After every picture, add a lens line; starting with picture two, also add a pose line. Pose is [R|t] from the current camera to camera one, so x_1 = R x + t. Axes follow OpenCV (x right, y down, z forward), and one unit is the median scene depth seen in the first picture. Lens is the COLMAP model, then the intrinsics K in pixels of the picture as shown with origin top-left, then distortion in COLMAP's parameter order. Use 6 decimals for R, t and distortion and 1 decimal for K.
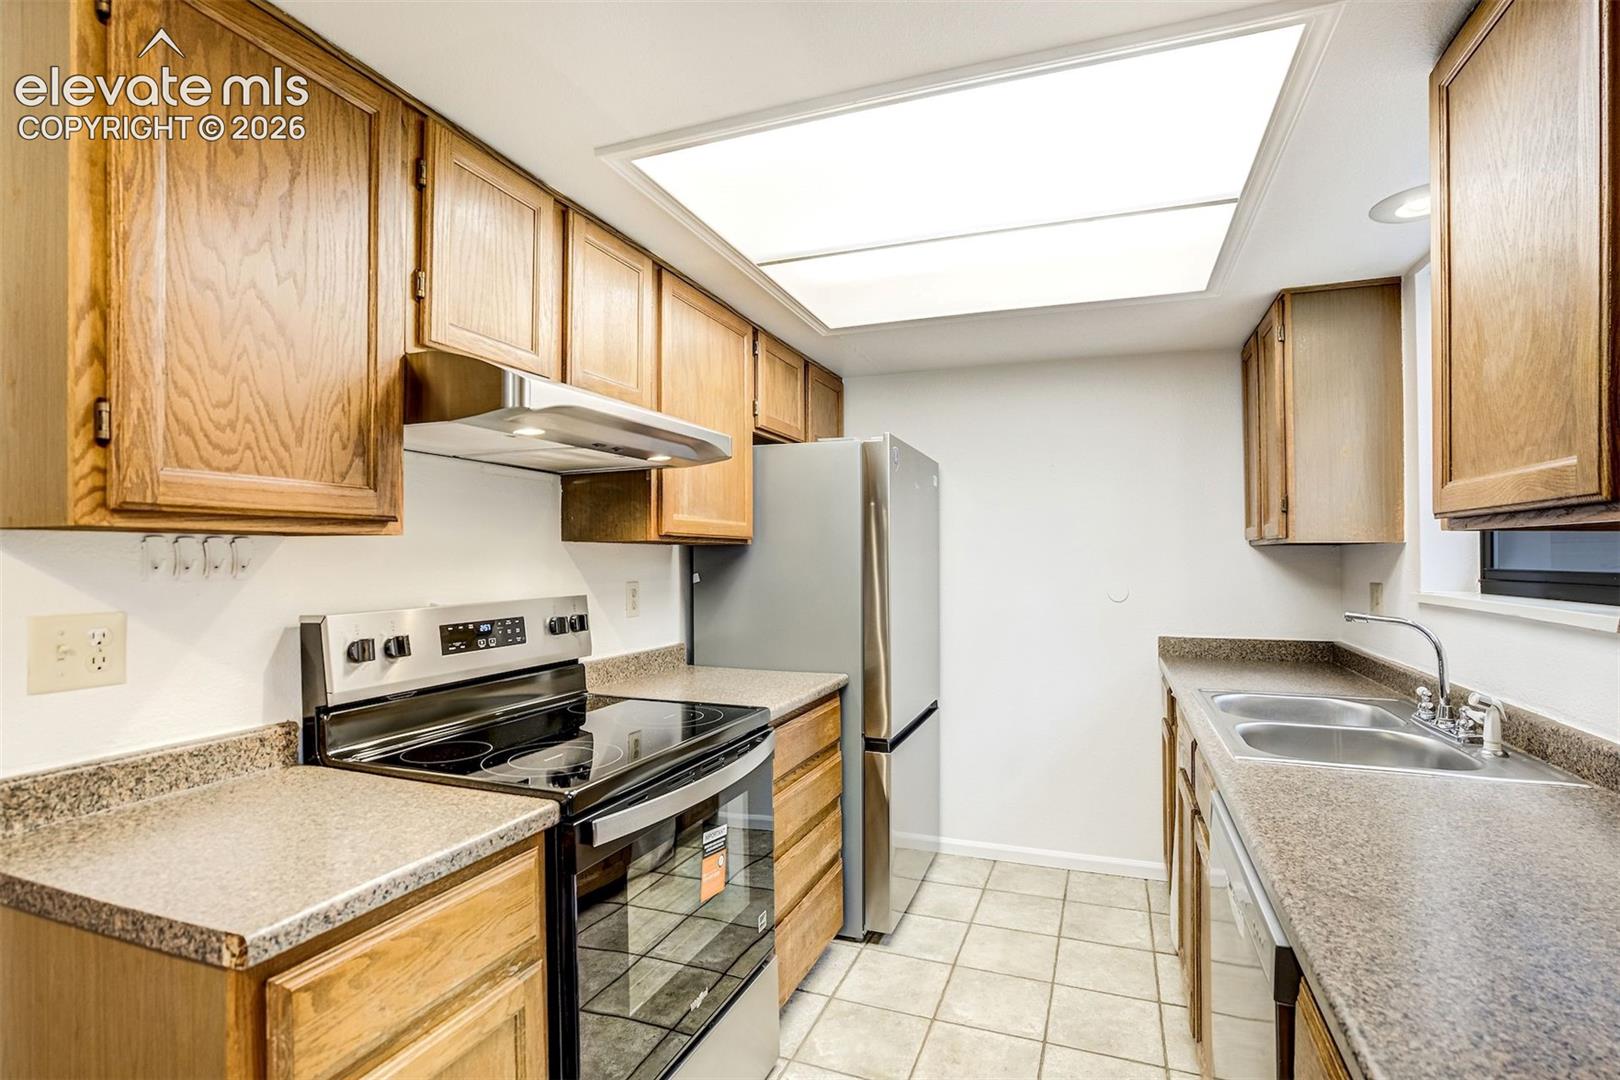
lens RADIAL K [[761.5, 0, 844.3], [0, 761.5, 550.3], [0, 0, 1]] dist [-0.039301, 0.022255]
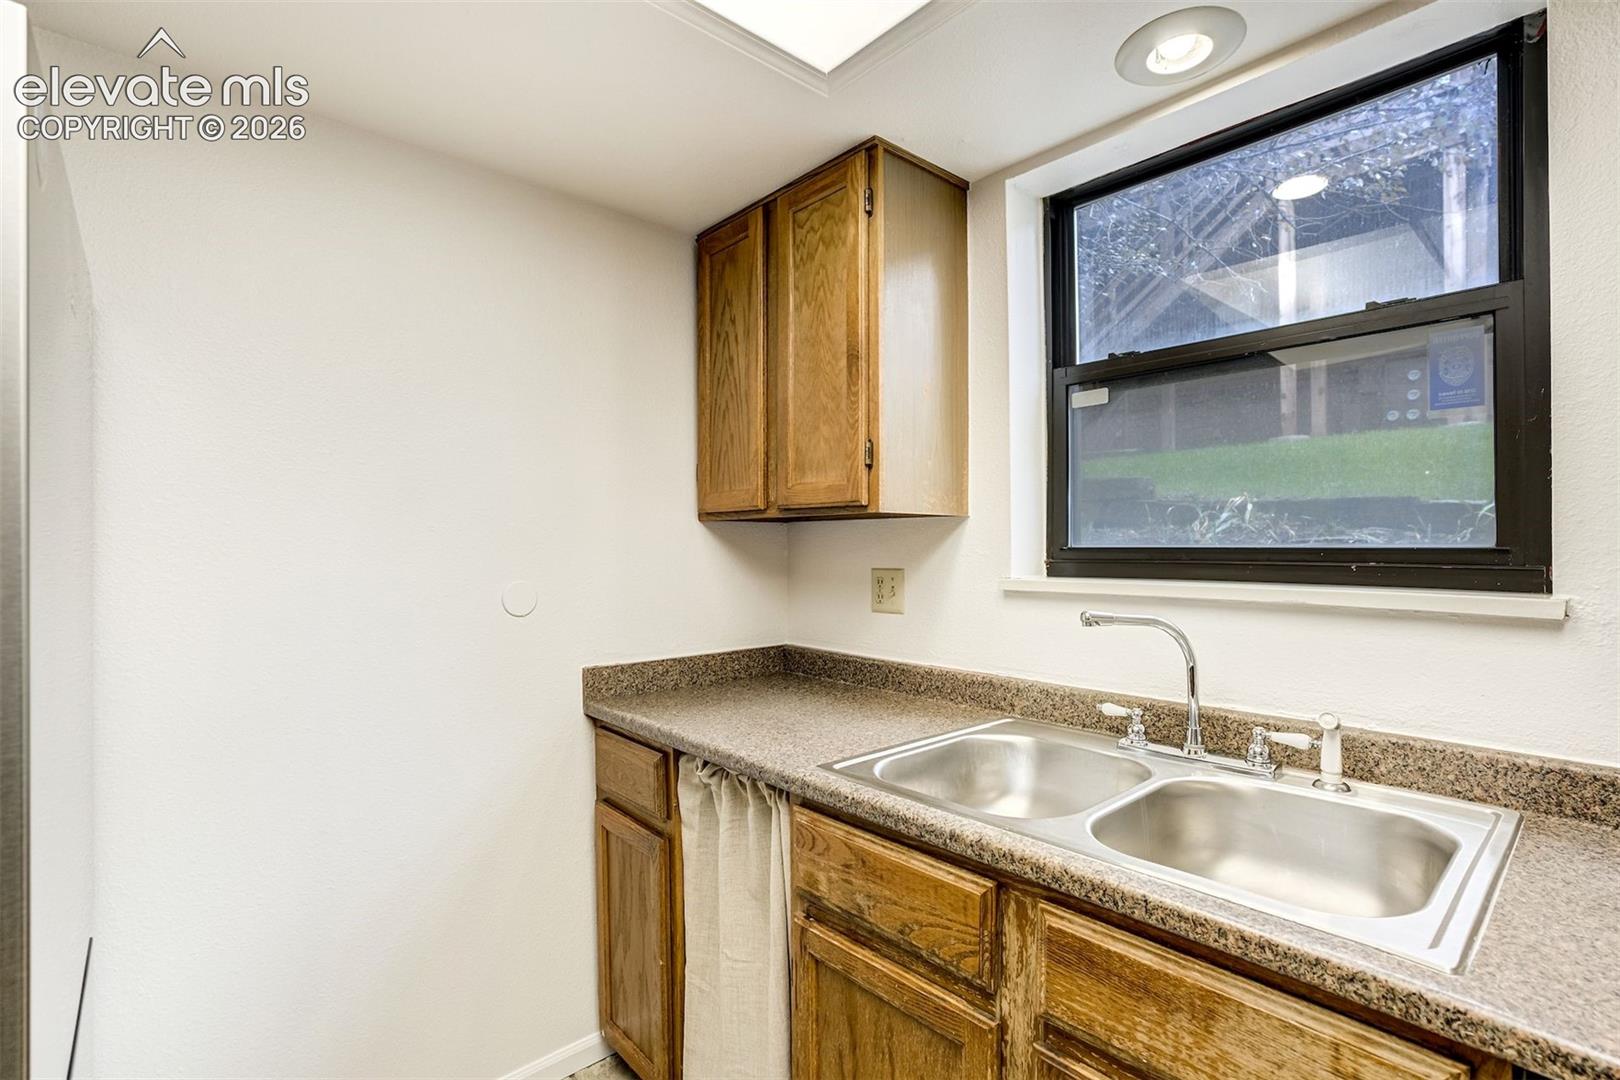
lens RADIAL K [[742.9, 0, 790.7], [0, 742.9, 535.2], [0, 0, 1]] dist [-0.001498, -0.000059]
pose [[0.484147, 0.006060, 0.874965, -0.038237], [-0.003500, 0.999981, -0.004989, 0.016016], [-0.874979, -0.000647, 0.484160, 0.931725]]
